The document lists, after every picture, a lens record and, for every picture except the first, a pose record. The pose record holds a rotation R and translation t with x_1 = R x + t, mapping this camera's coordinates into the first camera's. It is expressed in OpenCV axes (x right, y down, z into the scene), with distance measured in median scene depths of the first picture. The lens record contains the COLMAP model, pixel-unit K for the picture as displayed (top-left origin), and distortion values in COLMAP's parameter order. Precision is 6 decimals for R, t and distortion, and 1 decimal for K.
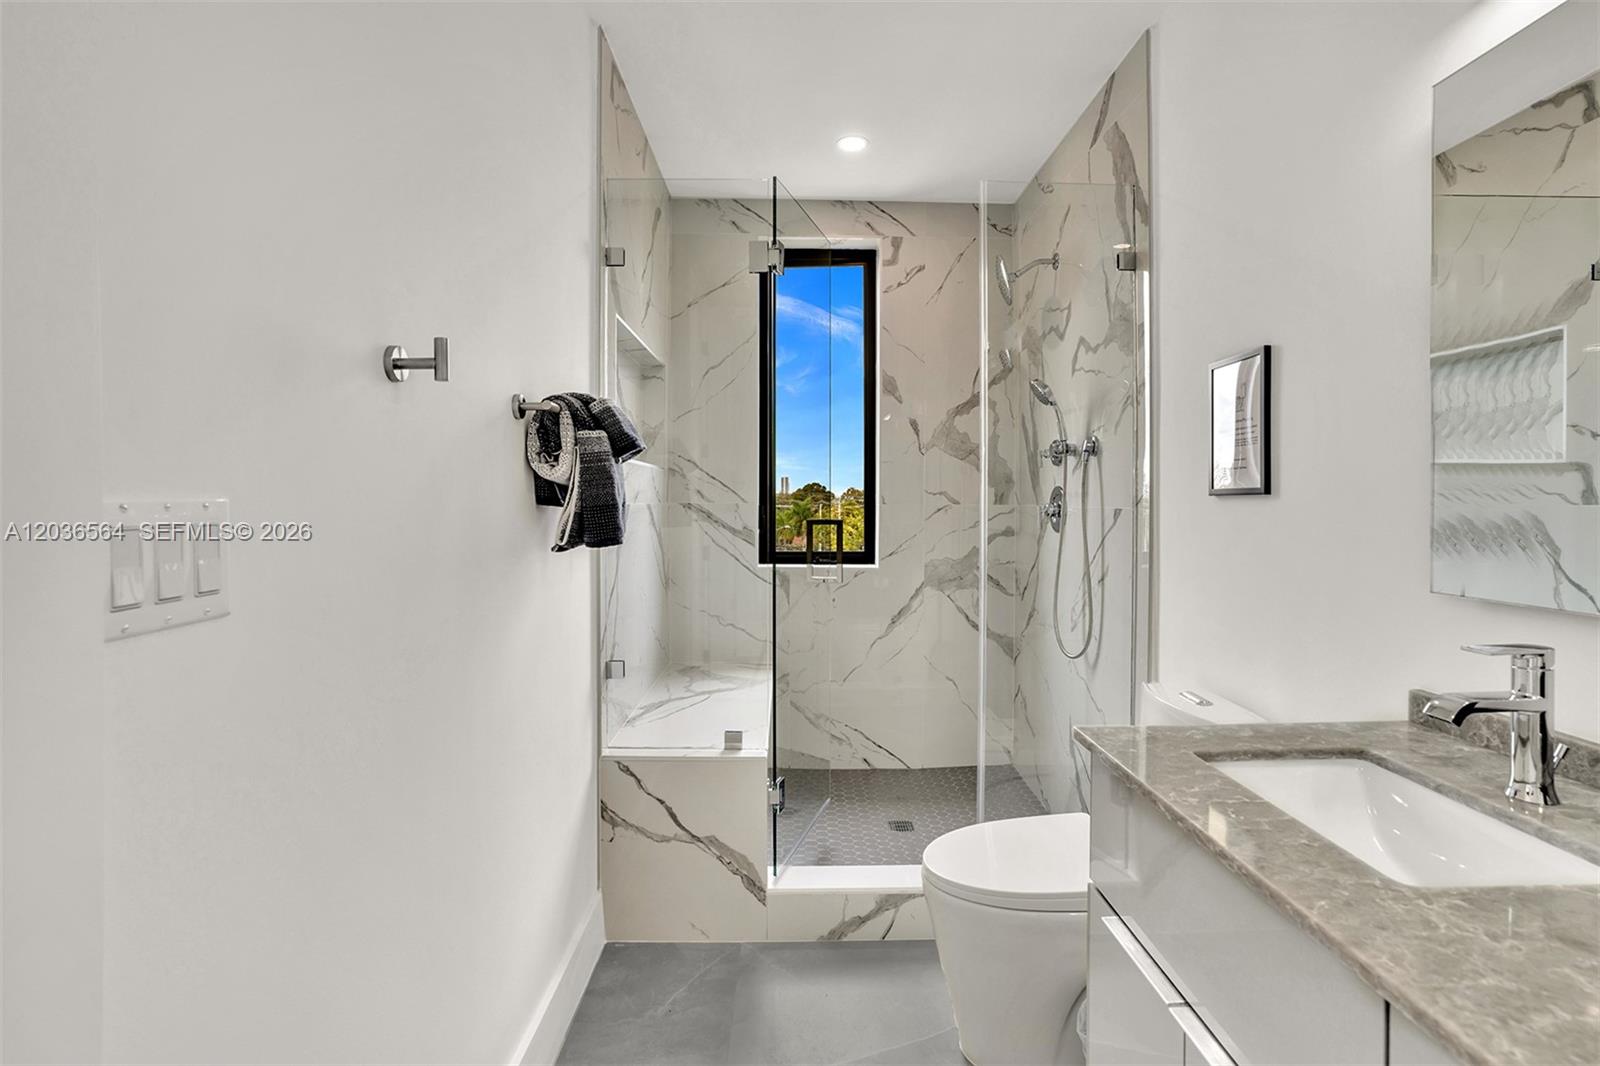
lens RADIAL K [[793.3, 0, 803.0], [0, 793.3, 511.7], [0, 0, 1]] dist [-0.069481, 0.029459]
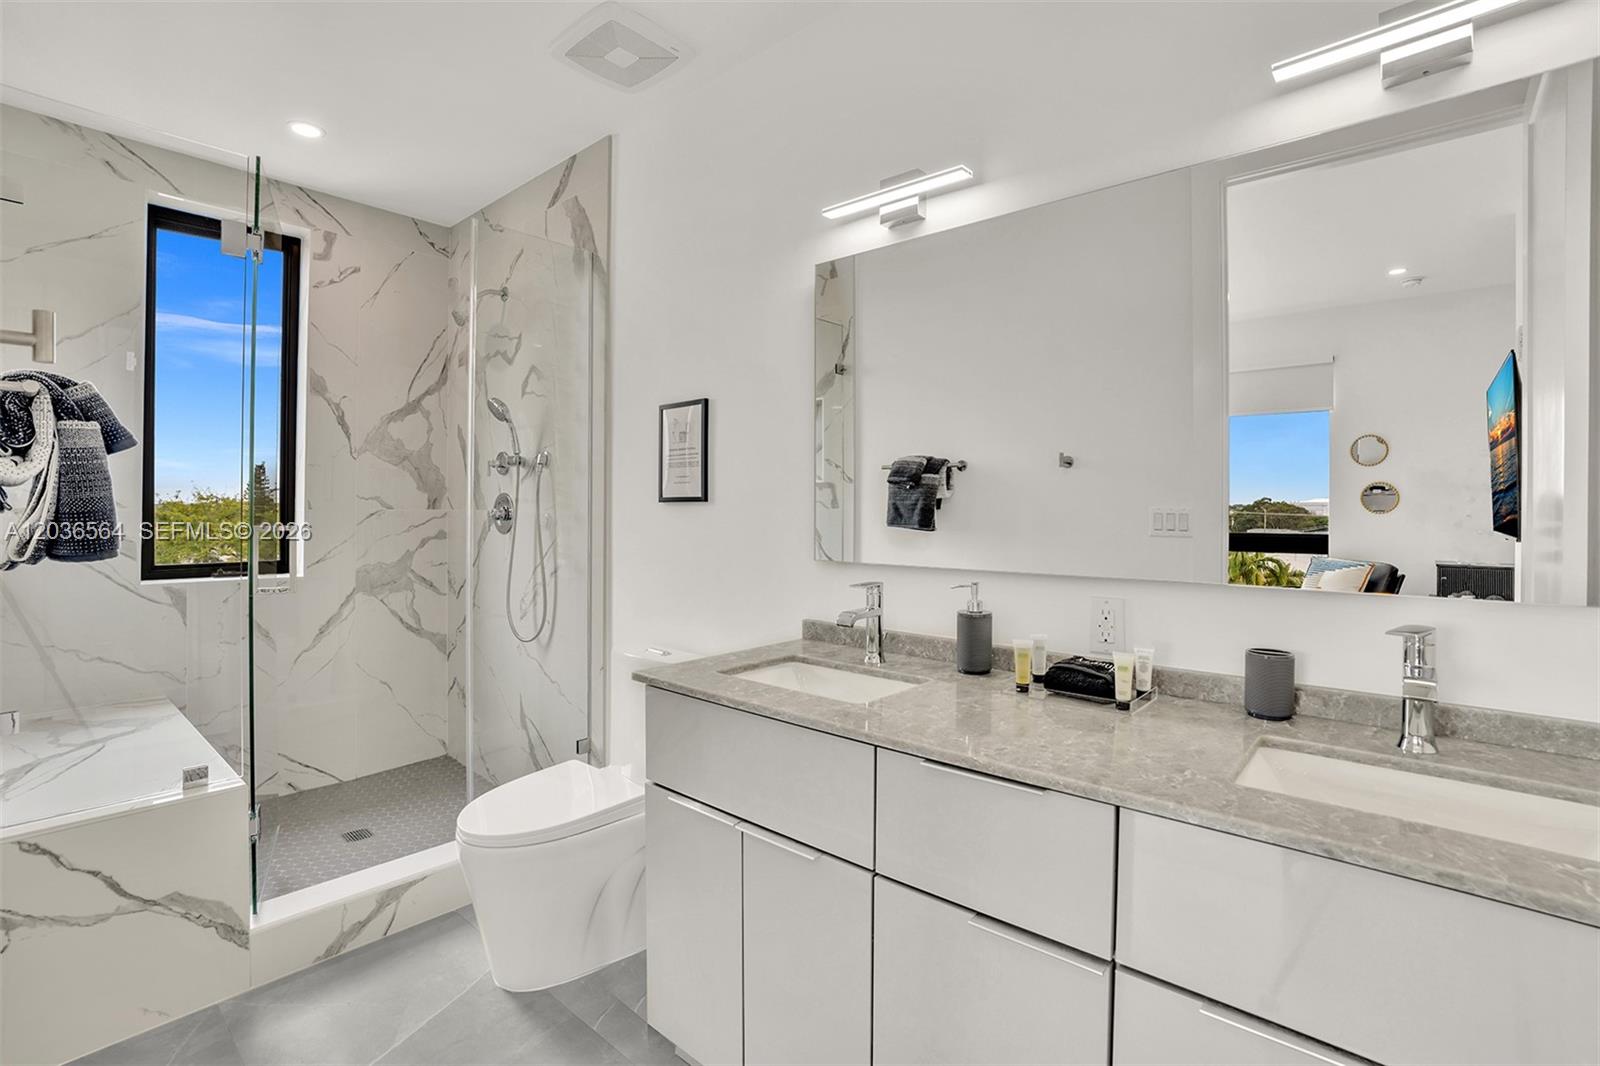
lens RADIAL K [[793.3, 0, 803.0], [0, 793.3, 511.7], [0, 0, 1]] dist [-0.069481, 0.029459]
pose [[0.660461, -0.004107, 0.750849, -0.286769], [0.008226, 0.999965, -0.001765, 0.000199], [-0.750815, 0.007342, 0.660471, -0.079795]]
